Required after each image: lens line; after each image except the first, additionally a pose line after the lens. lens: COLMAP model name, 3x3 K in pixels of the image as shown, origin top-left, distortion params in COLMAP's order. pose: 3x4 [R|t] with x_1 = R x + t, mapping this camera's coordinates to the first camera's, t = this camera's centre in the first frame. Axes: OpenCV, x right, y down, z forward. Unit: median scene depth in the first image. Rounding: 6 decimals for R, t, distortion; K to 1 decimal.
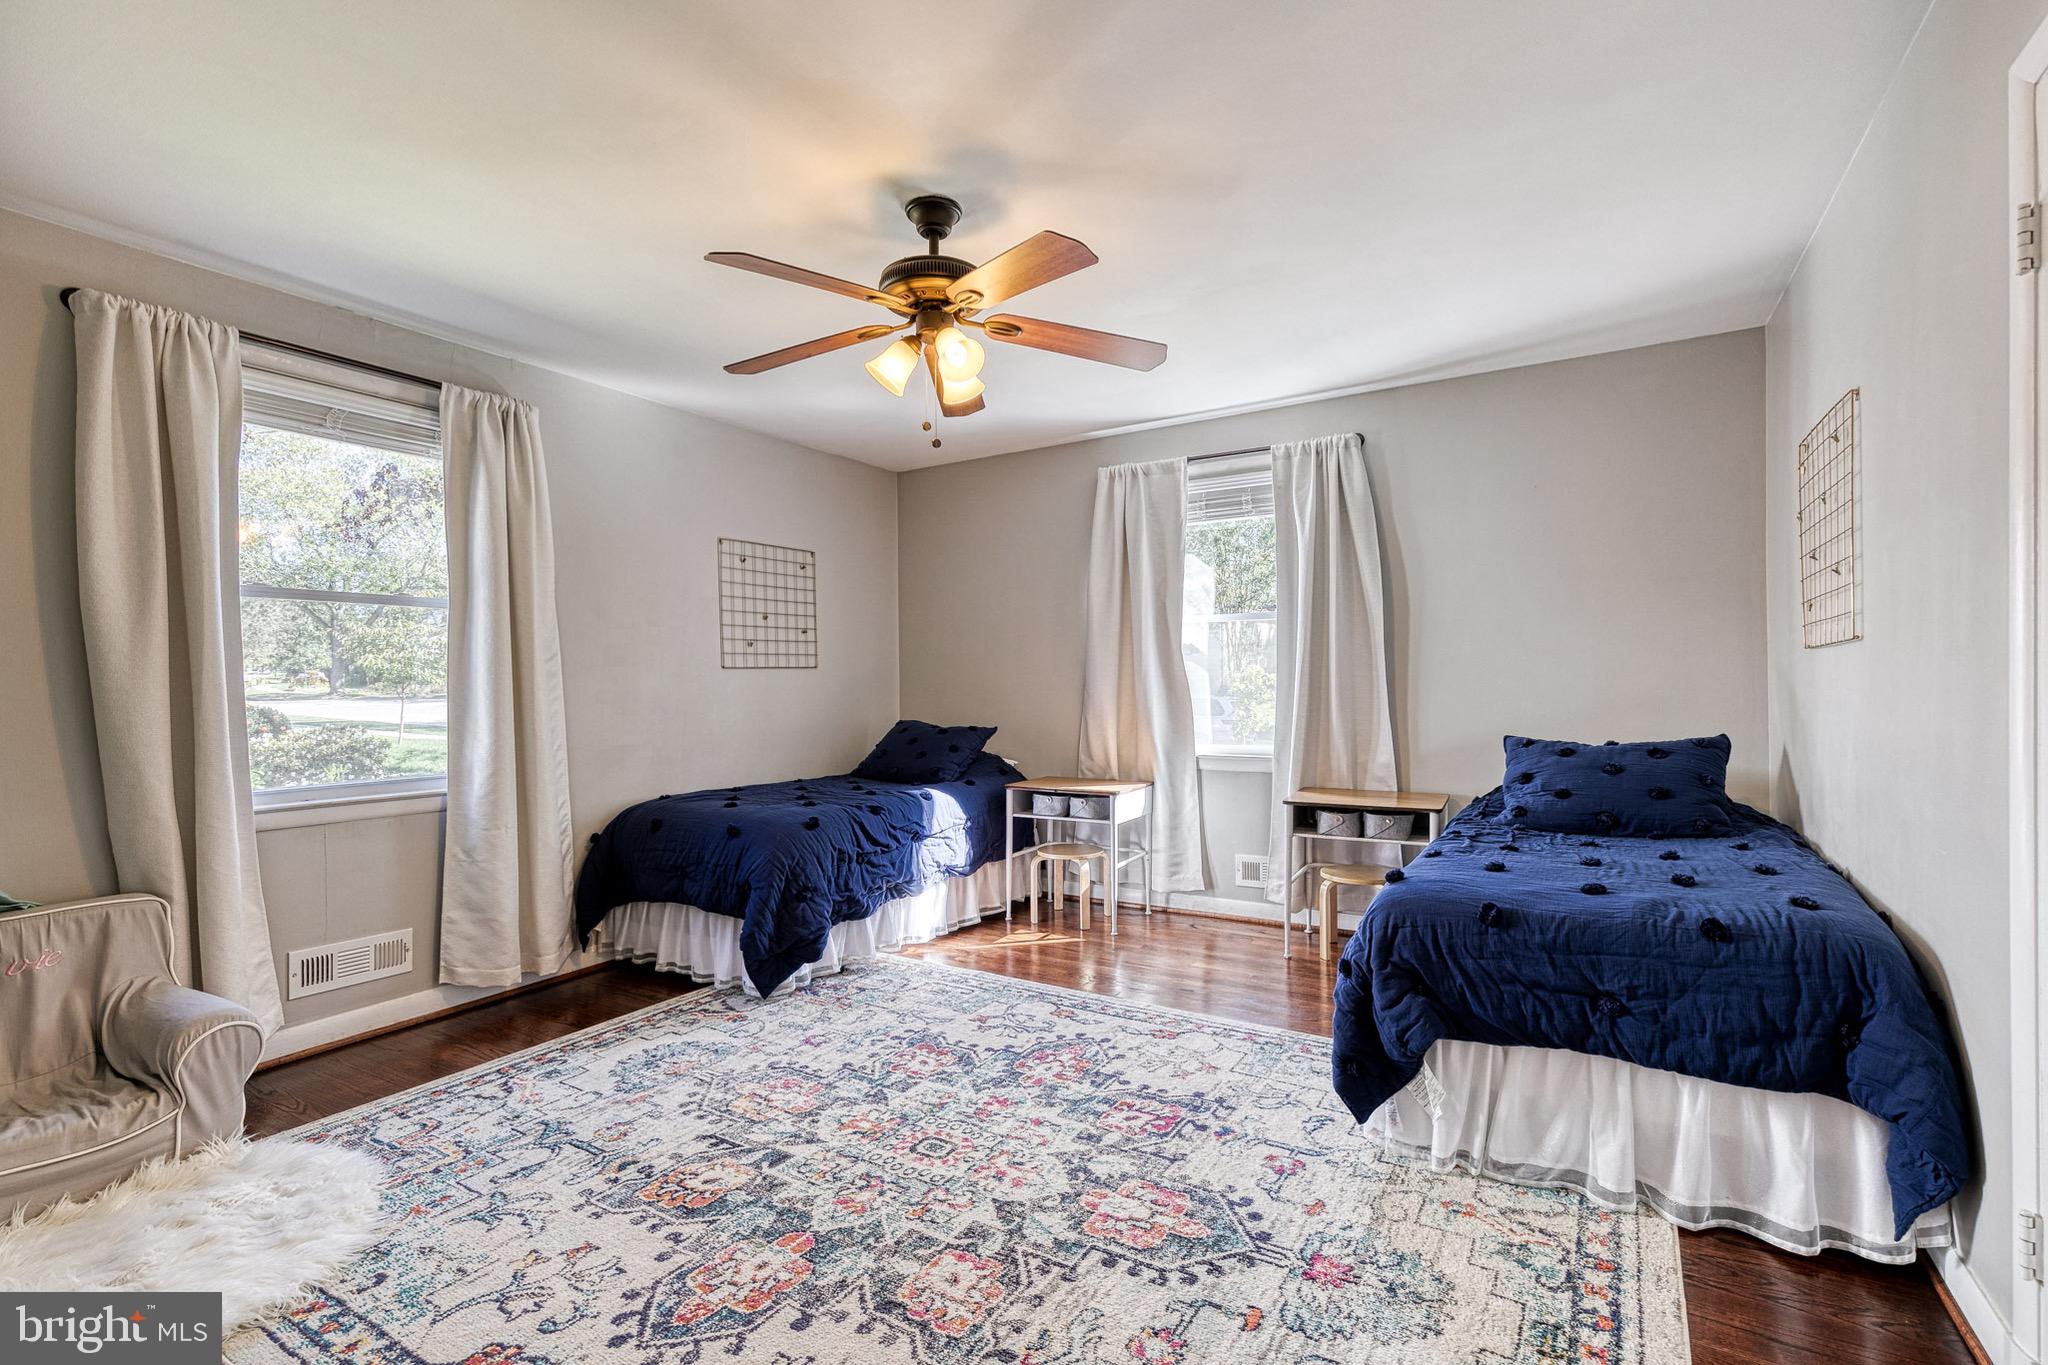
lens RADIAL K [[926.0, 0, 1041.0], [0, 926.0, 687.8], [0, 0, 1]] dist [0.009500, -0.001271]
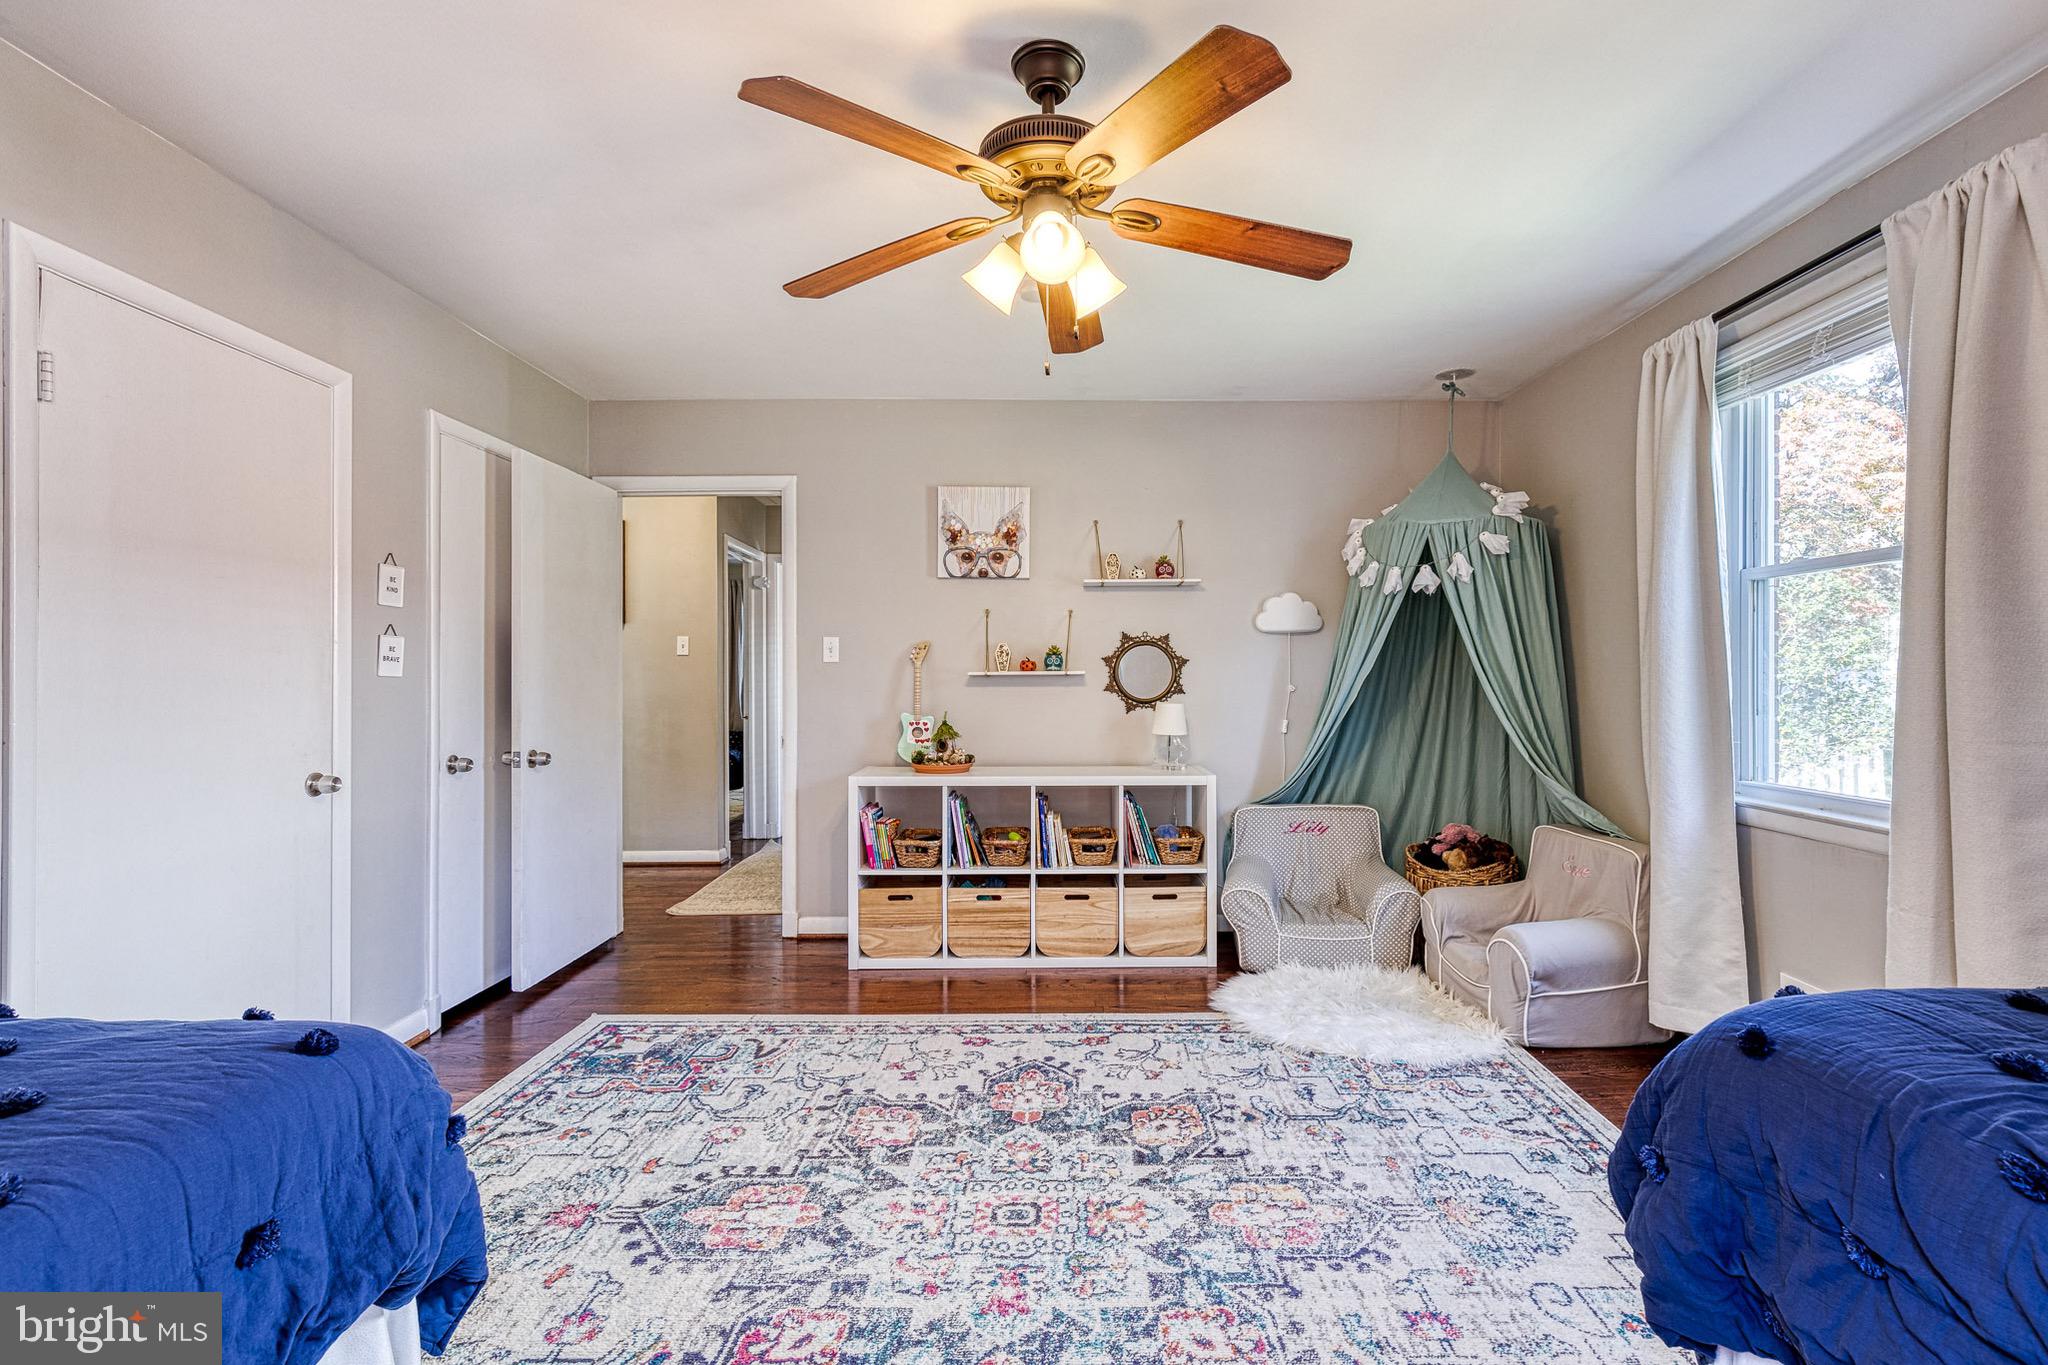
lens RADIAL K [[926.0, 0, 1041.0], [0, 926.0, 687.8], [0, 0, 1]] dist [0.009500, -0.001271]
pose [[-0.861549, 0.025455, -0.507036, 0.329531], [0.015360, 0.999592, 0.024084, -0.020430], [0.507442, 0.012962, -0.861589, 1.971219]]
